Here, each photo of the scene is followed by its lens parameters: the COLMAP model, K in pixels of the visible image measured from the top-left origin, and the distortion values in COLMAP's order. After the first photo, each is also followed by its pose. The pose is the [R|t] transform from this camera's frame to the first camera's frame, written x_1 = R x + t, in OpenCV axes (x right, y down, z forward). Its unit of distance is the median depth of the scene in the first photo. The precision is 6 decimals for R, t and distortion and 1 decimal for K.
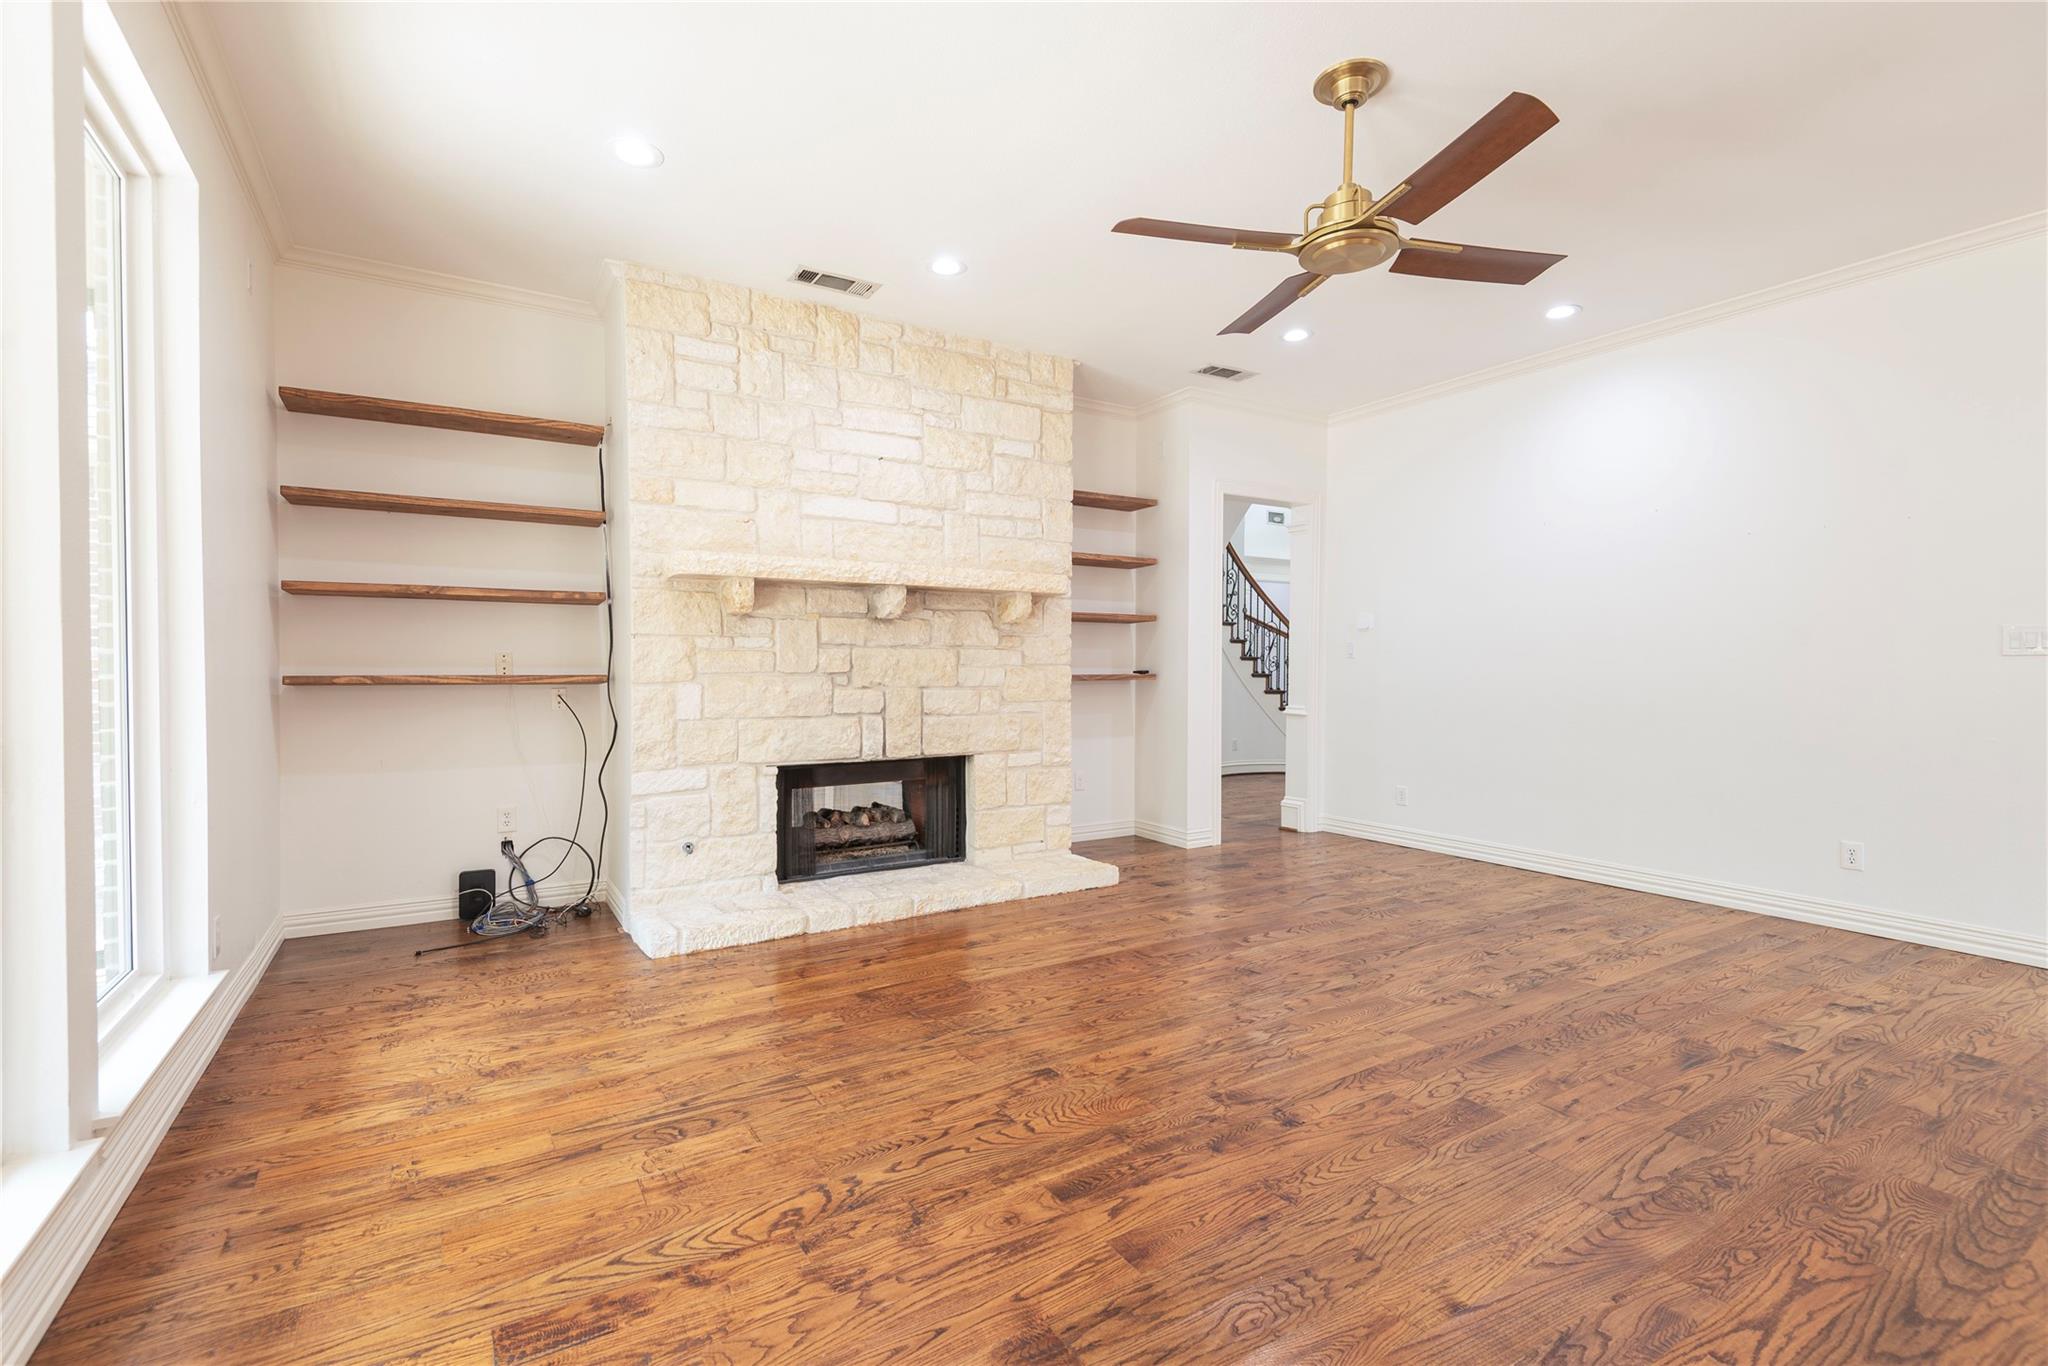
lens RADIAL K [[931.3, 0, 1017.3], [0, 931.3, 682.8], [0, 0, 1]] dist [0.011283, -0.004308]
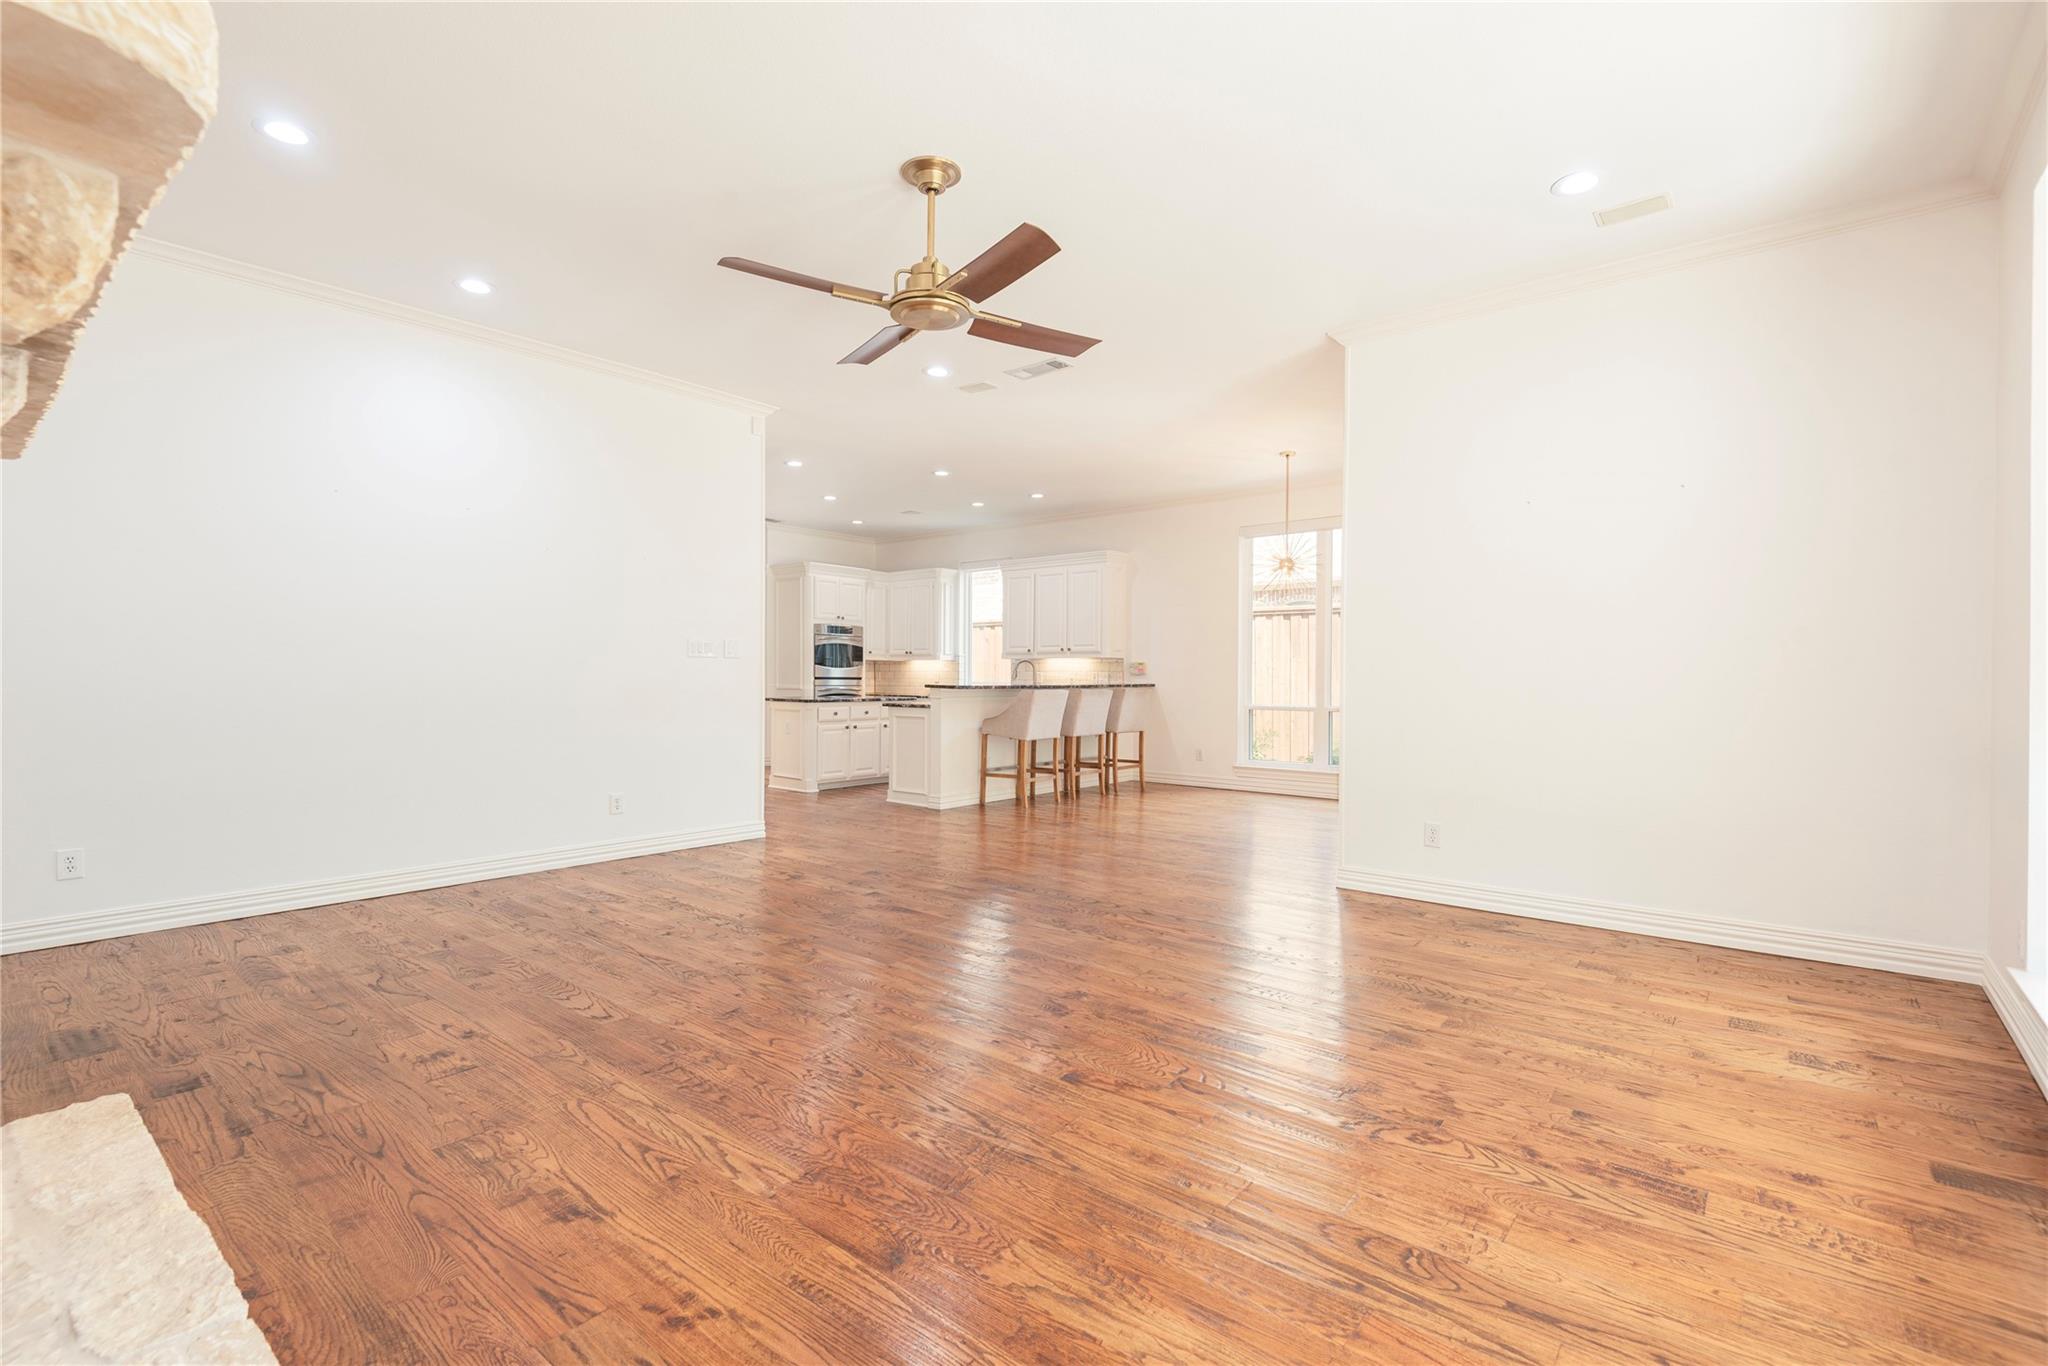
lens RADIAL K [[931.3, 0, 1018.6], [0, 931.3, 678.4], [0, 0, 1]] dist [0.011283, -0.004308]
pose [[-0.318382, -0.013532, 0.947866, -0.968476], [0.011780, 0.999764, 0.018230, -0.019667], [-0.947889, 0.016970, -0.318147, 1.513335]]
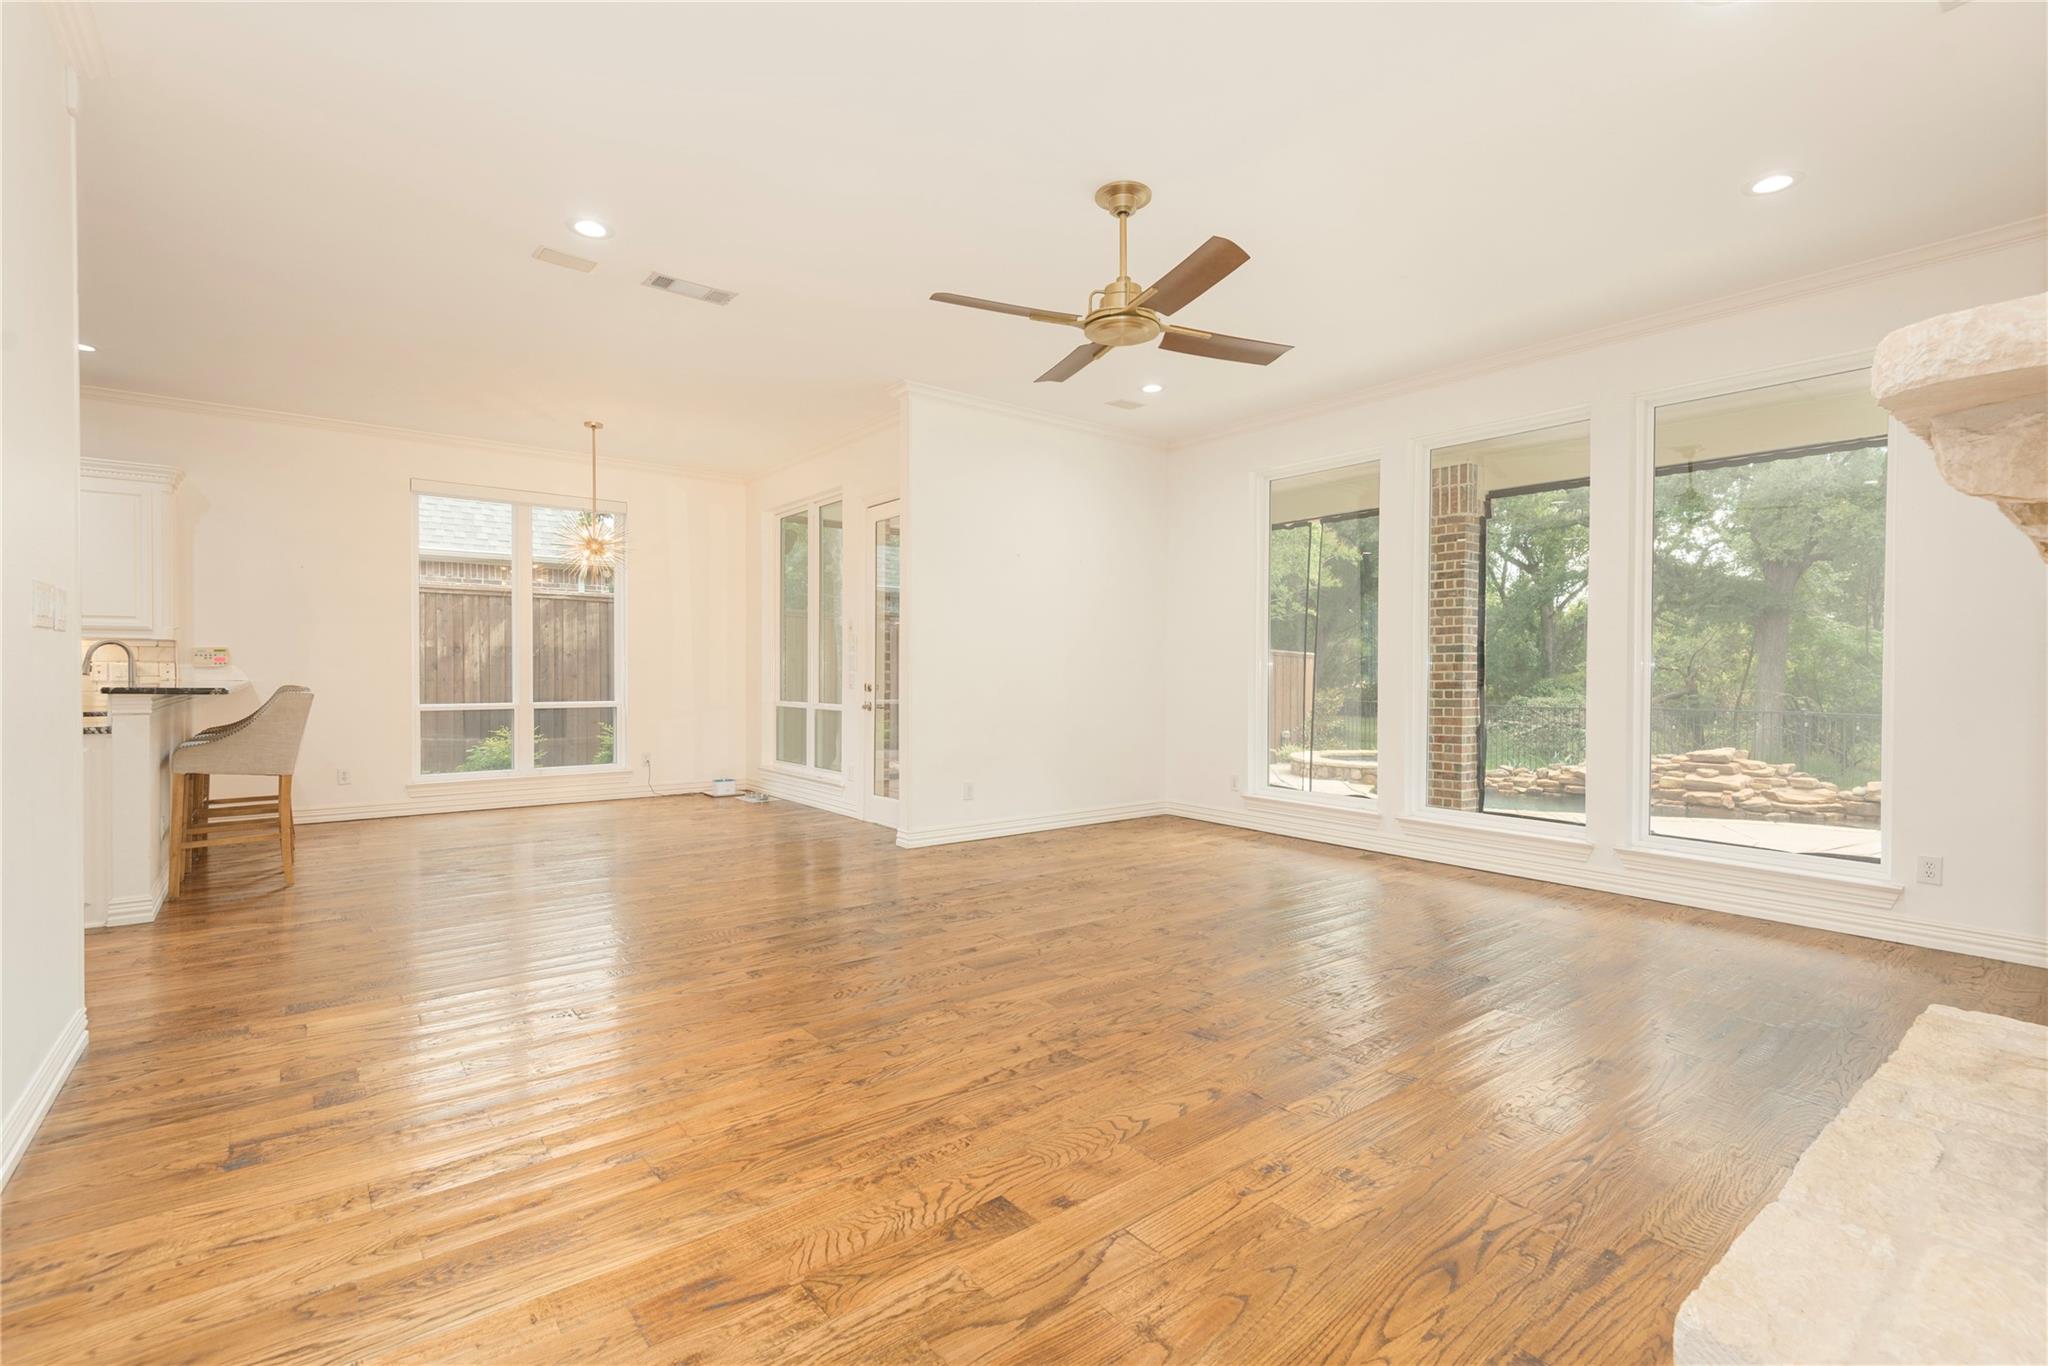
lens RADIAL K [[931.3, 0, 1030.7], [0, 931.3, 677.9], [0, 0, 1]] dist [0.011283, -0.004308]
pose [[-0.992480, -0.012198, -0.121794, 0.739960], [-0.015389, 0.999562, 0.025296, -0.028097], [0.121432, 0.026980, -0.992233, 2.643864]]
